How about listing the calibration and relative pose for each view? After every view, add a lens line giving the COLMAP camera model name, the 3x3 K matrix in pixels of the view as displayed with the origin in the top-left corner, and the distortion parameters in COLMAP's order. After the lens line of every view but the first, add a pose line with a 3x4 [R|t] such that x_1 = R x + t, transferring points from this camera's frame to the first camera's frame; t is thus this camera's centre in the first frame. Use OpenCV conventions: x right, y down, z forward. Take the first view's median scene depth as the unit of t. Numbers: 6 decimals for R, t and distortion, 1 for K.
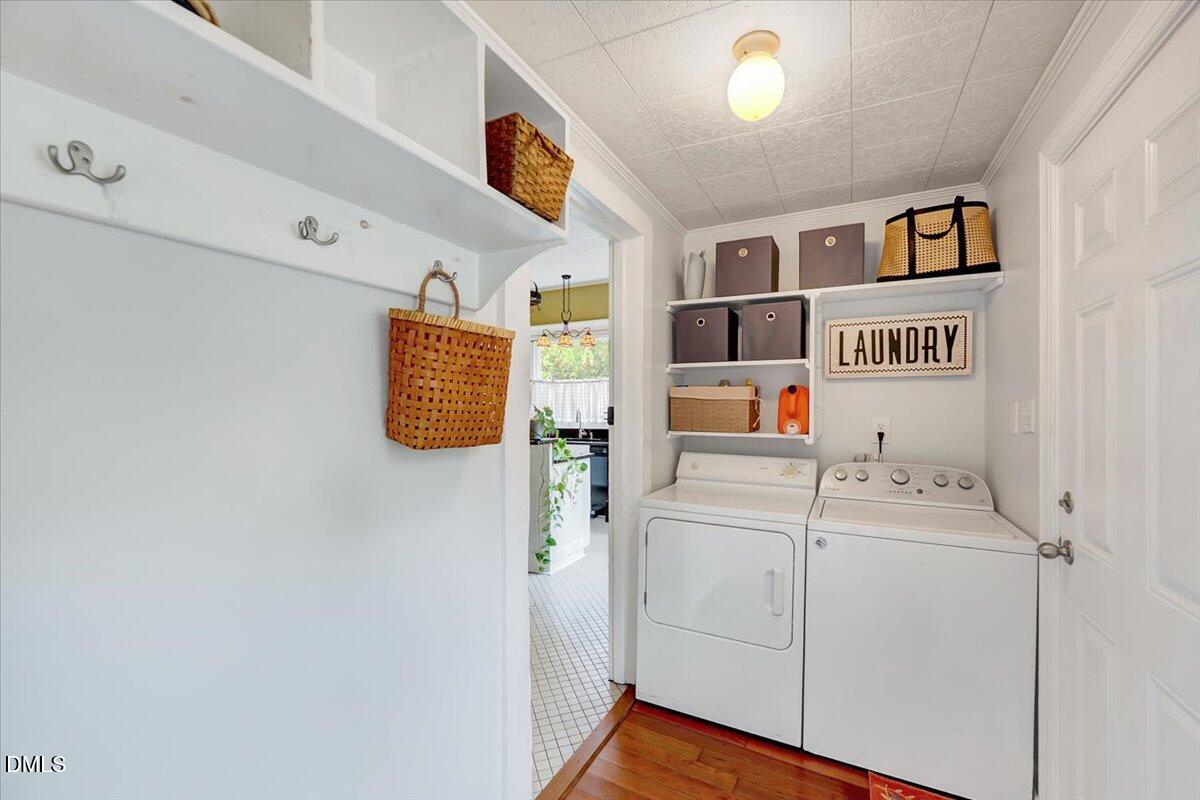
lens RADIAL K [[482.8, 0, 602.6], [0, 482.8, 410.1], [0, 0, 1]] dist [-0.014848, 0.000705]
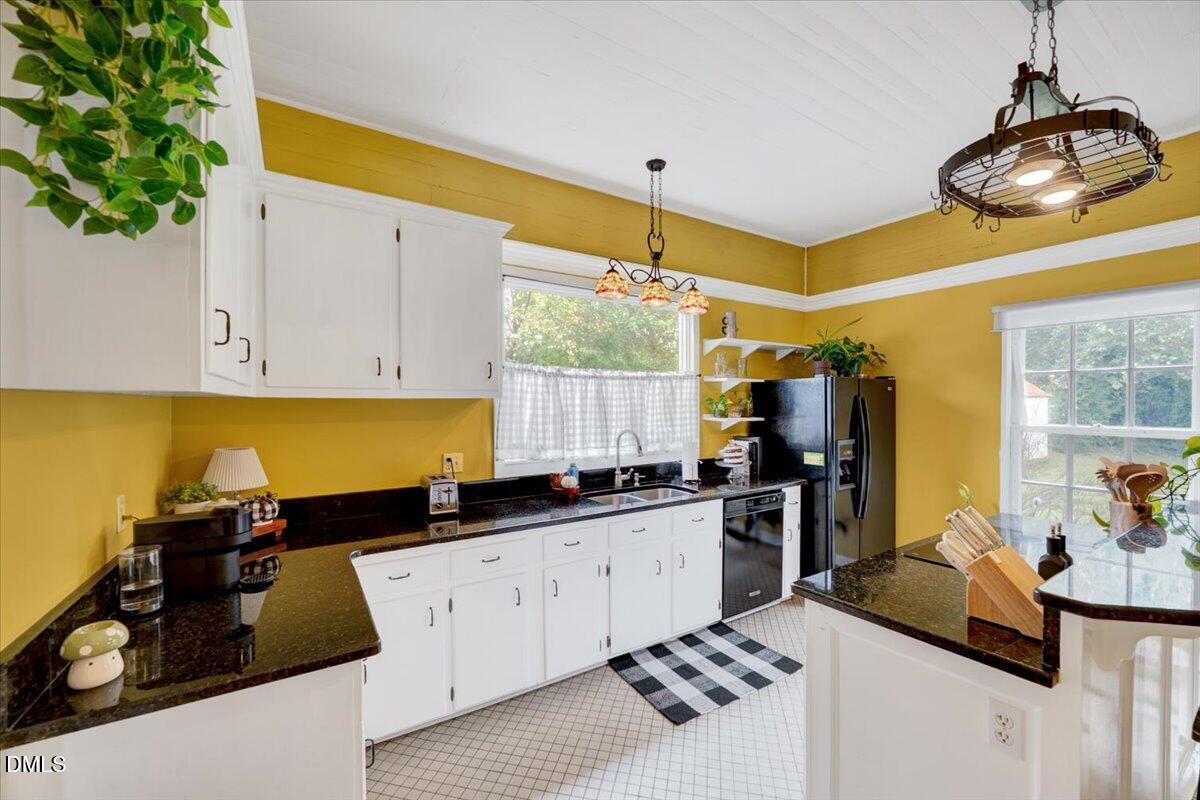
lens RADIAL K [[482.8, 0, 603.5], [0, 482.8, 406.8], [0, 0, 1]] dist [-0.014848, 0.000705]
pose [[0.499273, -0.003724, 0.866436, -0.521307], [0.009343, 0.999956, -0.001085, -0.027841], [-0.866394, 0.008637, 0.499286, 0.788703]]
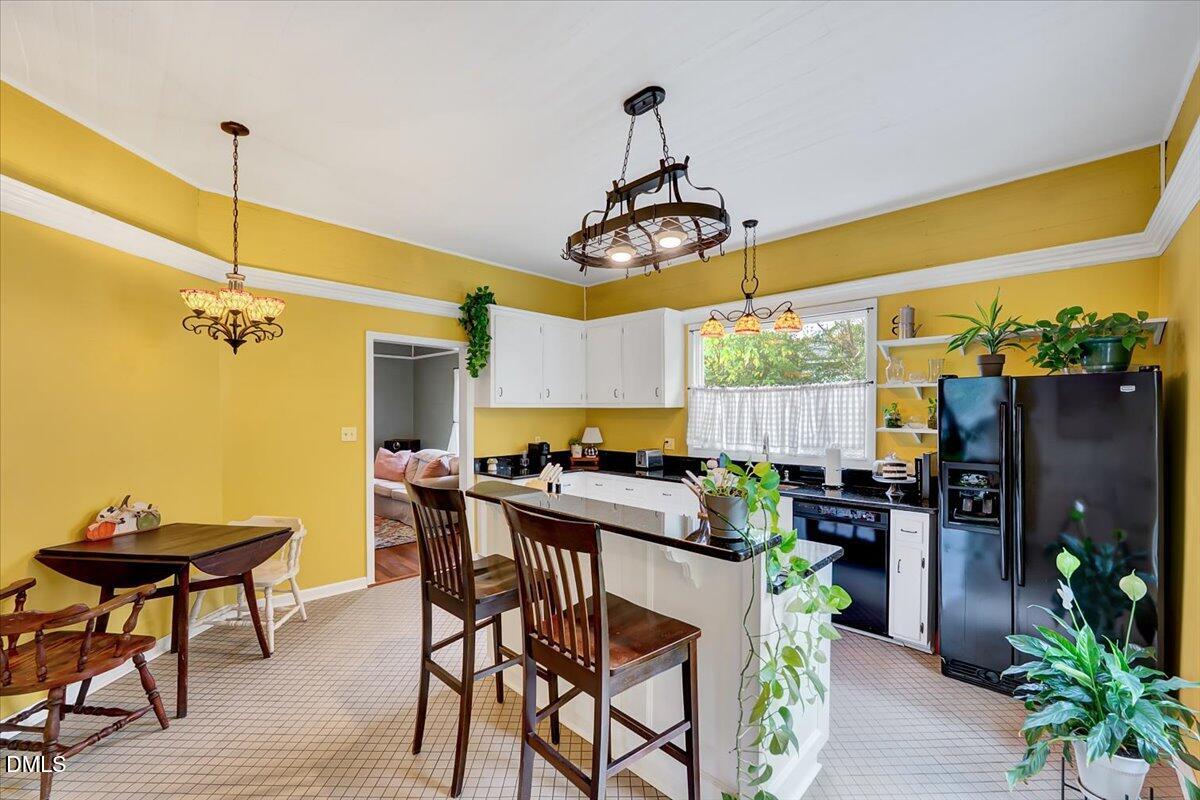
lens RADIAL K [[482.8, 0, 601.7], [0, 482.8, 414.4], [0, 0, 1]] dist [-0.014848, 0.000705]
pose [[0.956298, 0.008950, -0.292256, -0.073581], [-0.008346, 0.999960, 0.003314, -0.027749], [0.292274, -0.000730, 0.956334, 0.337969]]
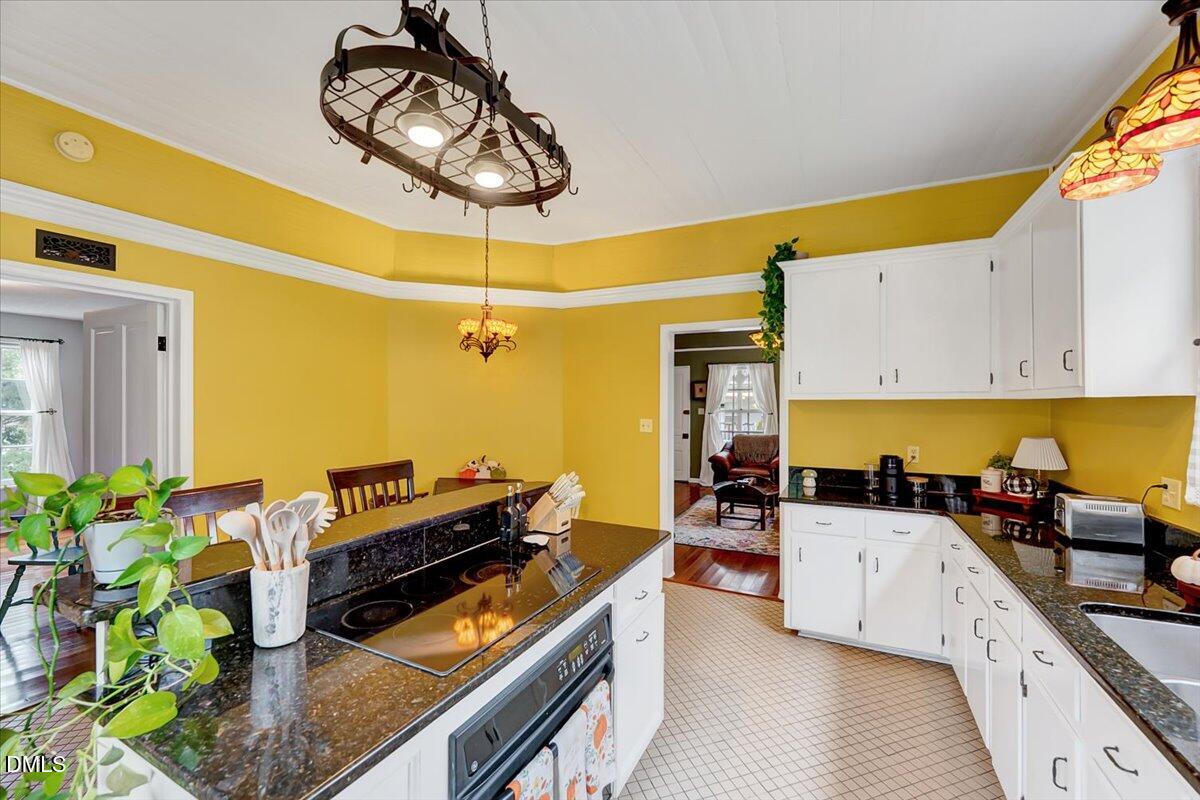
lens RADIAL K [[486.1, 0, 600.0], [0, 486.1, 398.1], [0, 0, 1]] dist [-0.001142, -0.000102]
pose [[0.018498, -0.007247, -0.999803, 0.096956], [-0.011706, 0.999904, -0.007464, -0.029617], [0.999760, 0.011842, 0.018412, 0.767452]]
